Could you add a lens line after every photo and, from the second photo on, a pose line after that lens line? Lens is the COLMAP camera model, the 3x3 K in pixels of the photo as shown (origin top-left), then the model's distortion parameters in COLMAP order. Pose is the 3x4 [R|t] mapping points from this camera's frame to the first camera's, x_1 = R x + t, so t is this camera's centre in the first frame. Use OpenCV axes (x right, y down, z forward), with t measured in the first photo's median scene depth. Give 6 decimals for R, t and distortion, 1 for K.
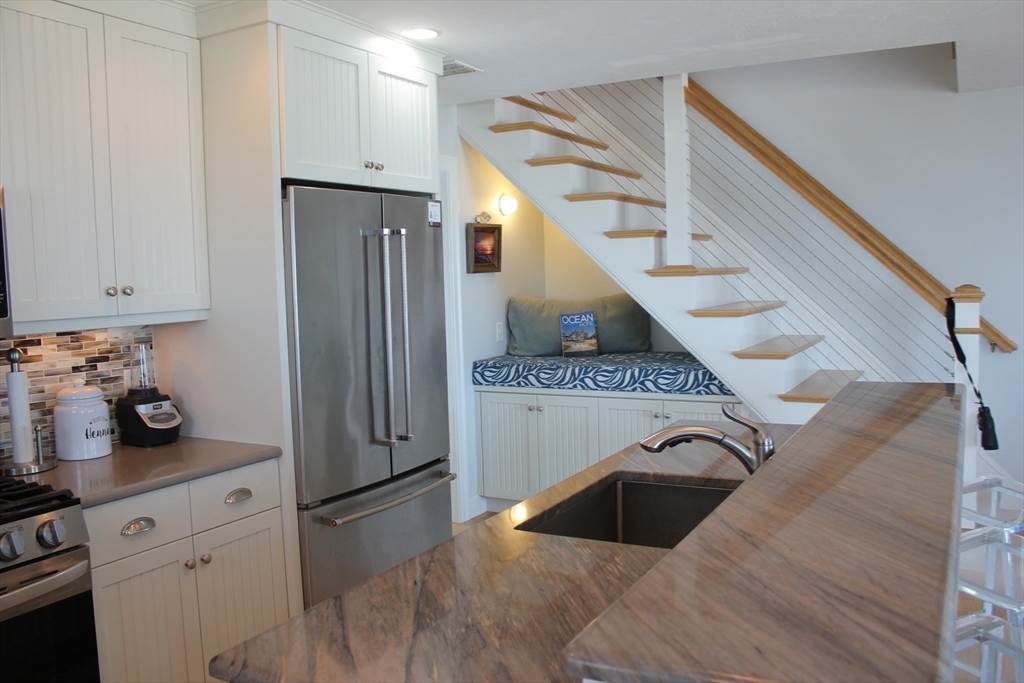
lens RADIAL K [[848.2, 0, 511.6], [0, 848.2, 341.4], [0, 0, 1]] dist [-0.133145, 0.056696]
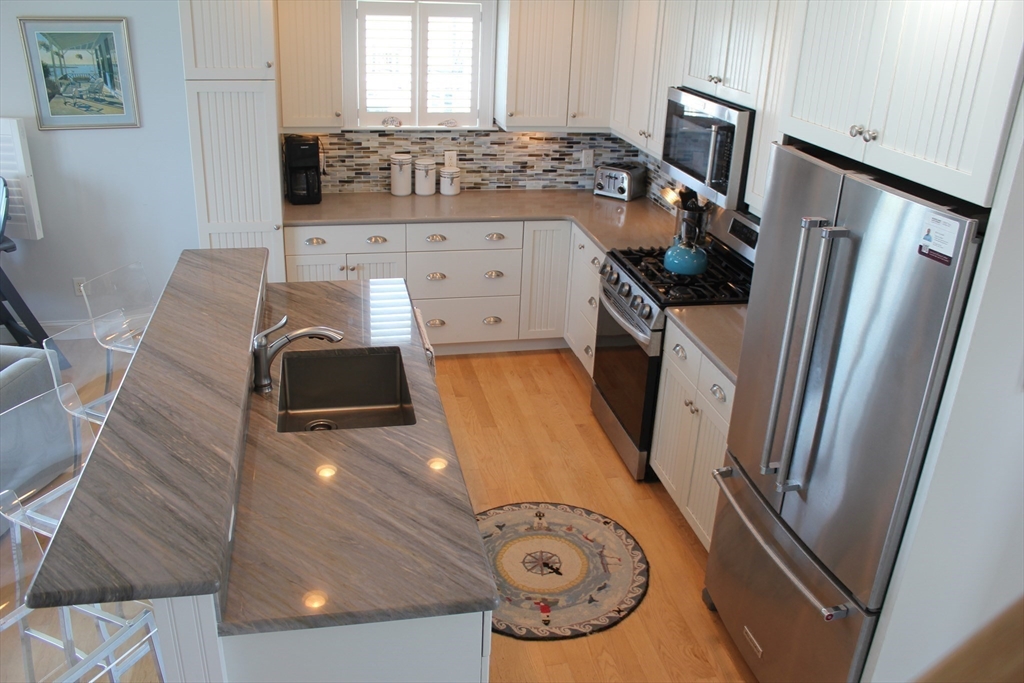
lens RADIAL K [[848.2, 0, 506.8], [0, 848.2, 340.3], [0, 0, 1]] dist [-0.133145, 0.056696]
pose [[-0.750100, 0.263203, -0.606691, 0.507562], [-0.068126, 0.881754, 0.466765, -0.352842], [0.657806, 0.391451, -0.643473, 1.303228]]
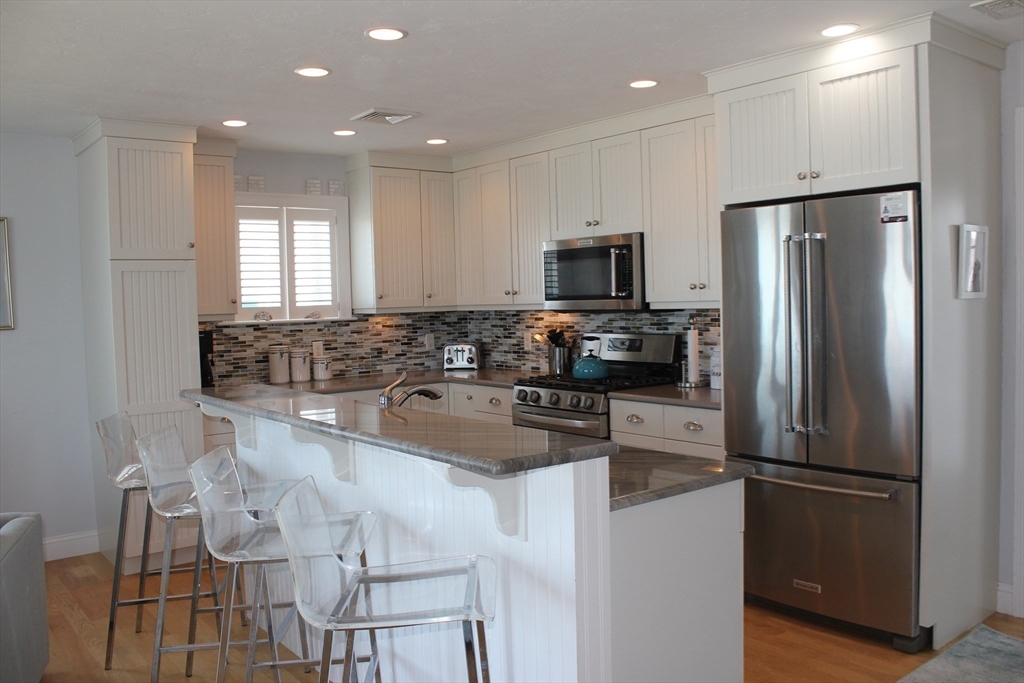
lens RADIAL K [[848.2, 0, 517.8], [0, 848.2, 343.1], [0, 0, 1]] dist [-0.133145, 0.056696]
pose [[-0.369647, 0.089926, -0.924811, 0.986049], [-0.032125, 0.993474, 0.109443, -0.098999], [0.928617, 0.070165, -0.364345, 1.053743]]
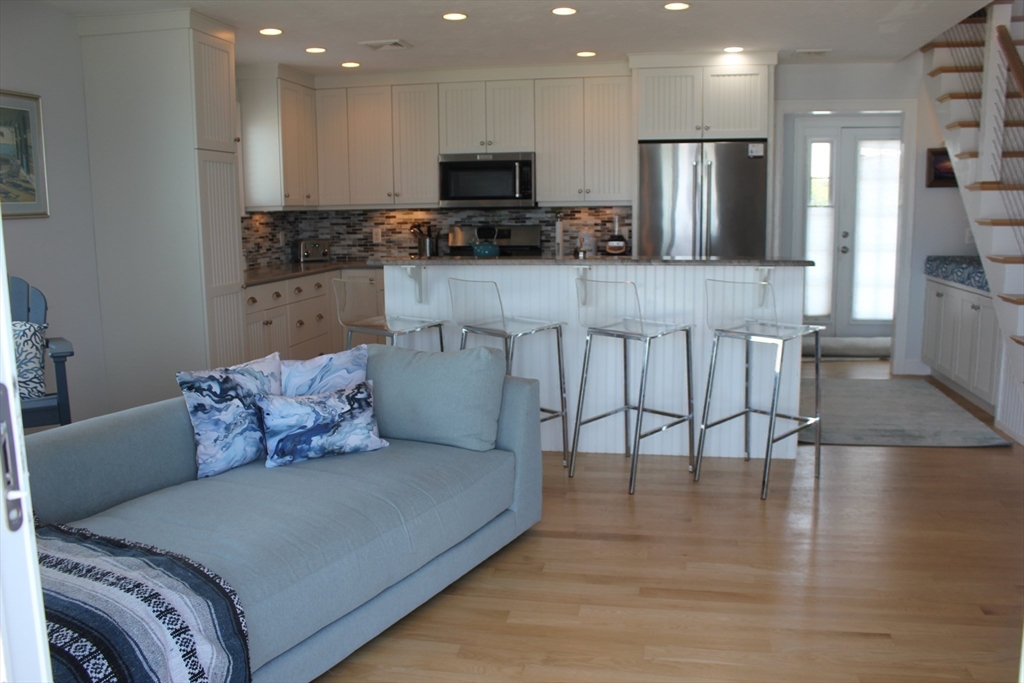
lens RADIAL K [[848.2, 0, 516.9], [0, 848.2, 344.4], [0, 0, 1]] dist [-0.133145, 0.056696]
pose [[0.319822, 0.176449, -0.930903, 1.540039], [-0.070790, 0.984210, 0.162233, -0.004552], [0.944829, 0.014013, 0.327263, -0.006043]]
